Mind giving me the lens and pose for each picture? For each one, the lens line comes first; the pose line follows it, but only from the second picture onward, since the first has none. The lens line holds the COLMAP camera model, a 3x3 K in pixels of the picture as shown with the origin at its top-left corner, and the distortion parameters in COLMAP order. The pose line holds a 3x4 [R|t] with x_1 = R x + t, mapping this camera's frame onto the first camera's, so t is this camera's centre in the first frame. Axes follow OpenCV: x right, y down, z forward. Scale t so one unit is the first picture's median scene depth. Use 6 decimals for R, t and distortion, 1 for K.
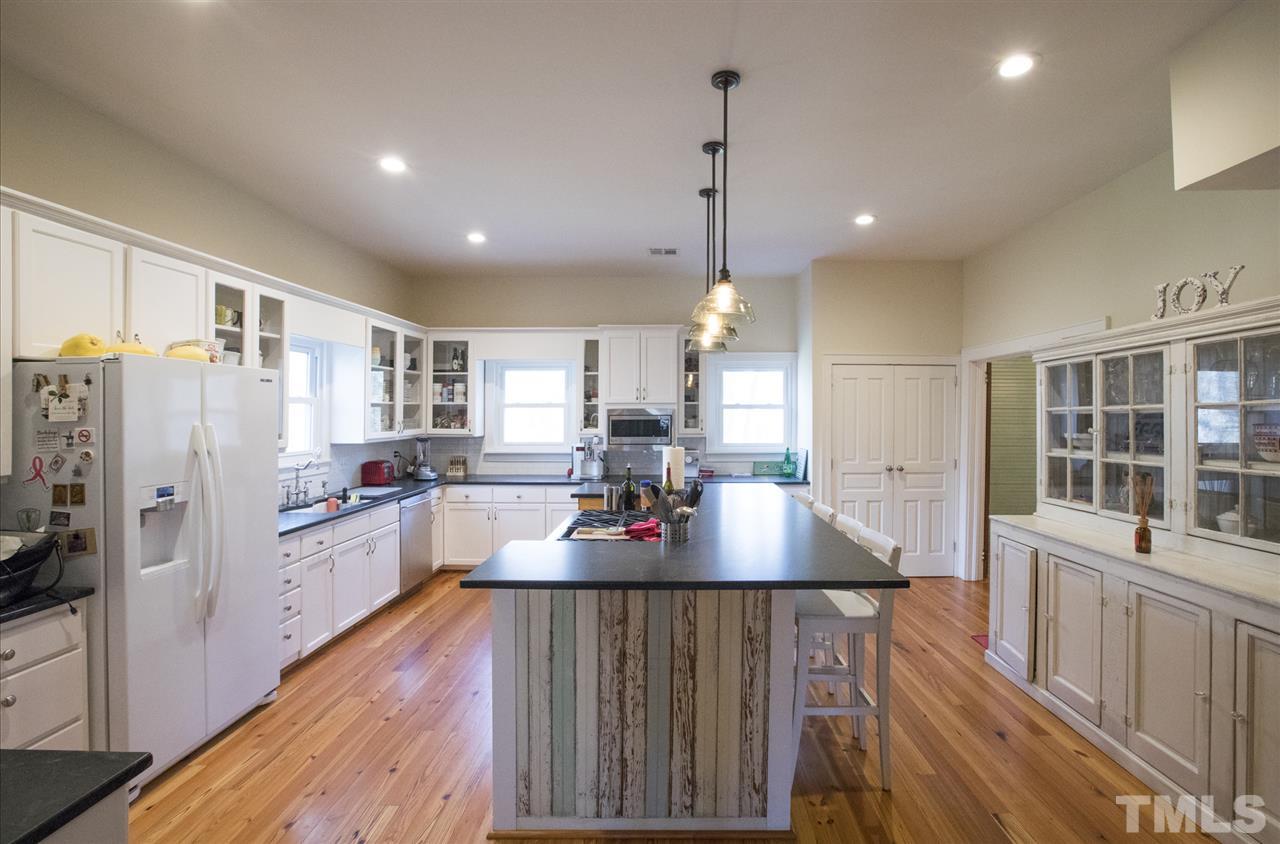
lens RADIAL K [[611.9, 0, 645.4], [0, 611.9, 418.7], [0, 0, 1]] dist [-0.030157, 0.000709]
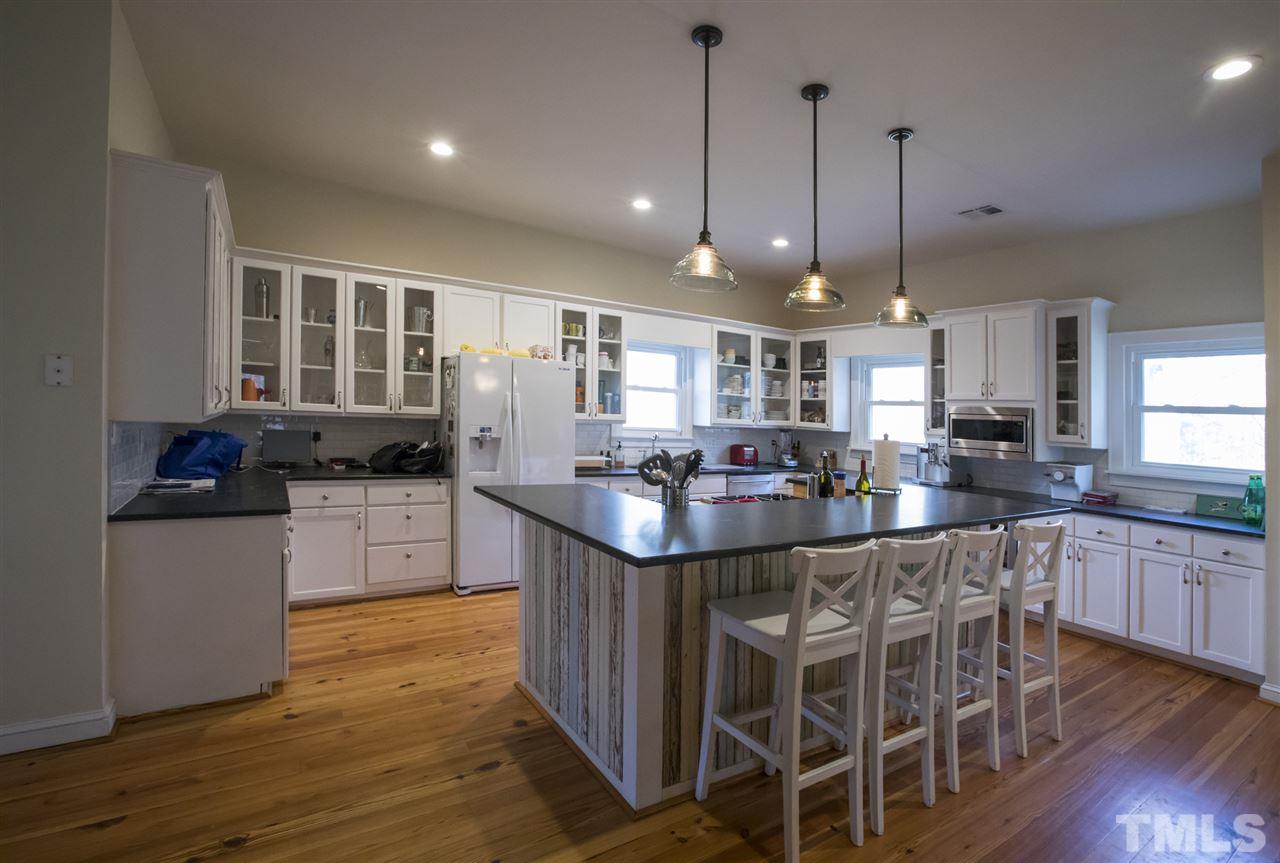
lens RADIAL K [[576.0, 0, 641.2], [0, 576.0, 422.7], [0, 0, 1]] dist [-0.031515, 0.000733]
pose [[0.555194, 0.042399, -0.830640, 0.365322], [-0.058783, 0.998203, 0.011661, 0.023382], [0.829641, 0.042353, 0.556688, 0.184064]]
